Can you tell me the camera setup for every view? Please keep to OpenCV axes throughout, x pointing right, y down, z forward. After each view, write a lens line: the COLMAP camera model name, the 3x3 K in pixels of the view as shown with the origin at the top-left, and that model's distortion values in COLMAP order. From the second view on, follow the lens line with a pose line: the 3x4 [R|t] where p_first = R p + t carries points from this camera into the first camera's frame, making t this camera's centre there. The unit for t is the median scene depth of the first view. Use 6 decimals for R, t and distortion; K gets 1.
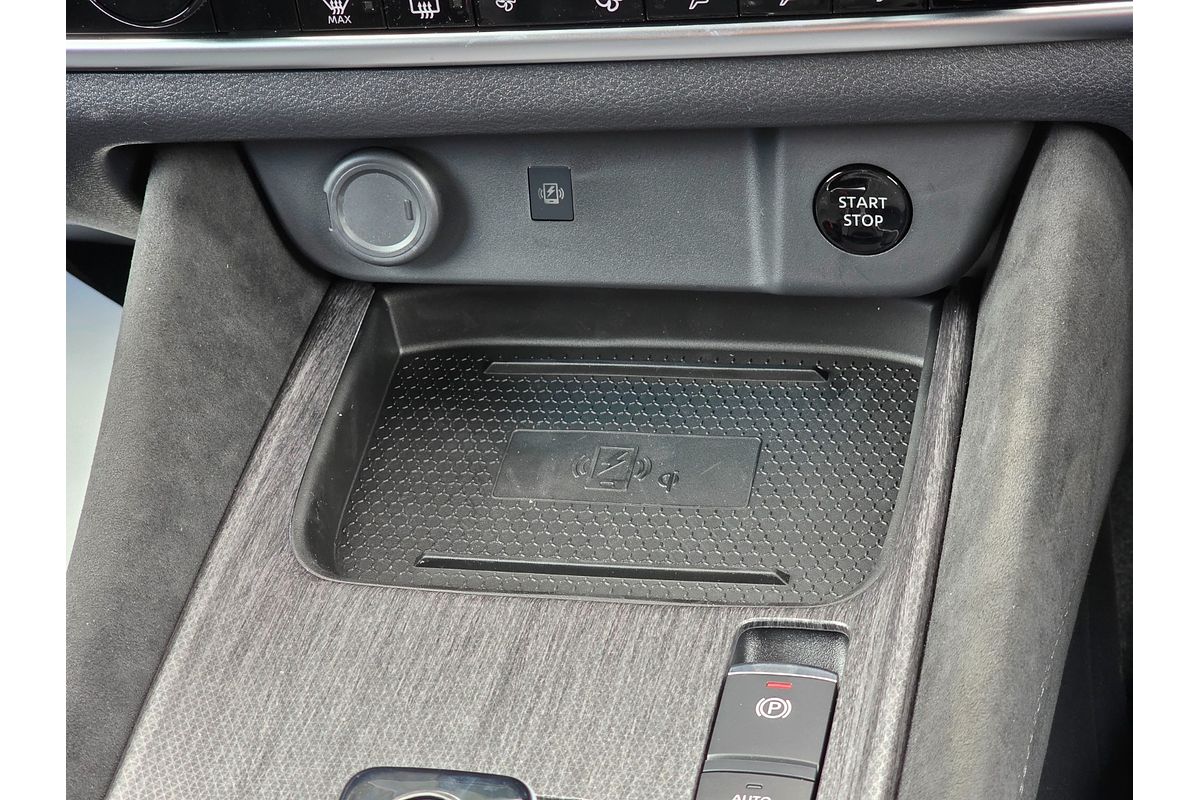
lens RADIAL K [[2144.9, 0, 600.0], [0, 2144.9, 400.0], [0, 0, 1]] dist [-0.196462, 2.692420]
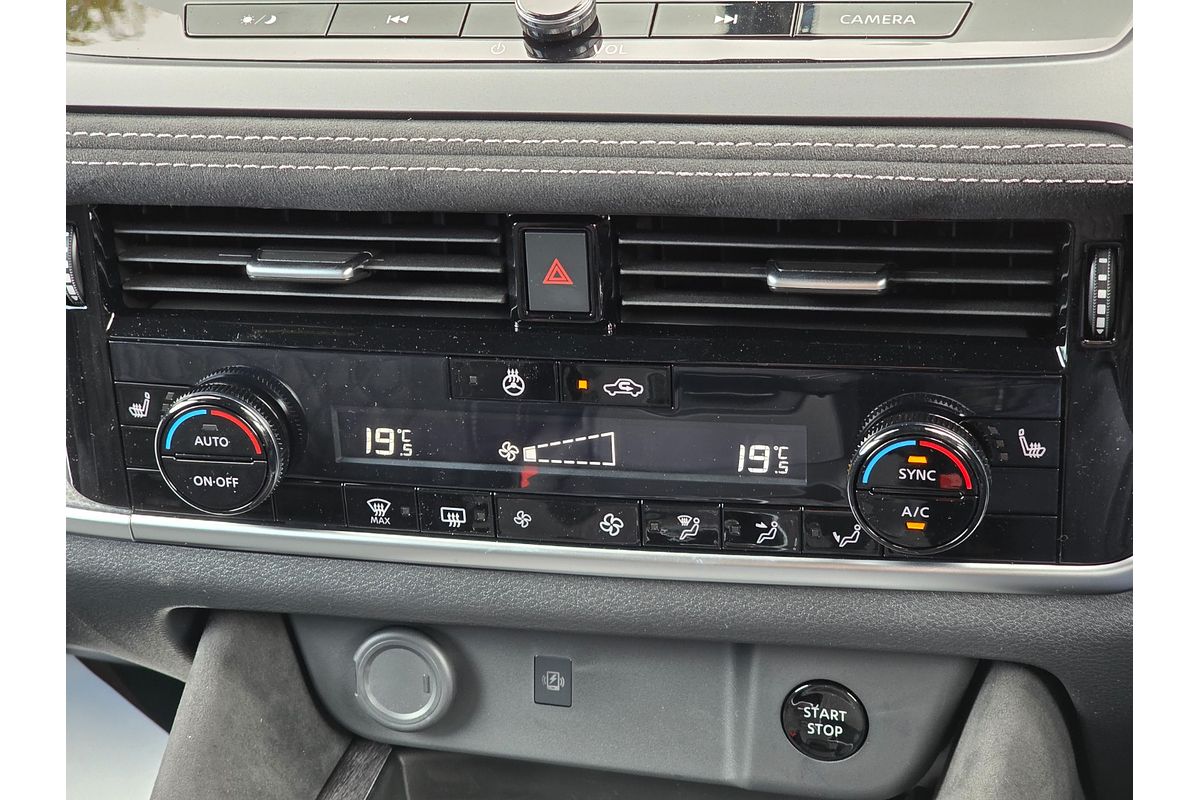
lens RADIAL K [[2144.9, 0, 600.0], [0, 2144.9, 400.0], [0, 0, 1]] dist [-0.196462, 2.692420]
pose [[0.996166, 0.081304, -0.032305, 0.027363], [-0.086180, 0.975526, -0.202291, -0.015548], [0.015067, 0.204299, 0.978792, -0.139882]]
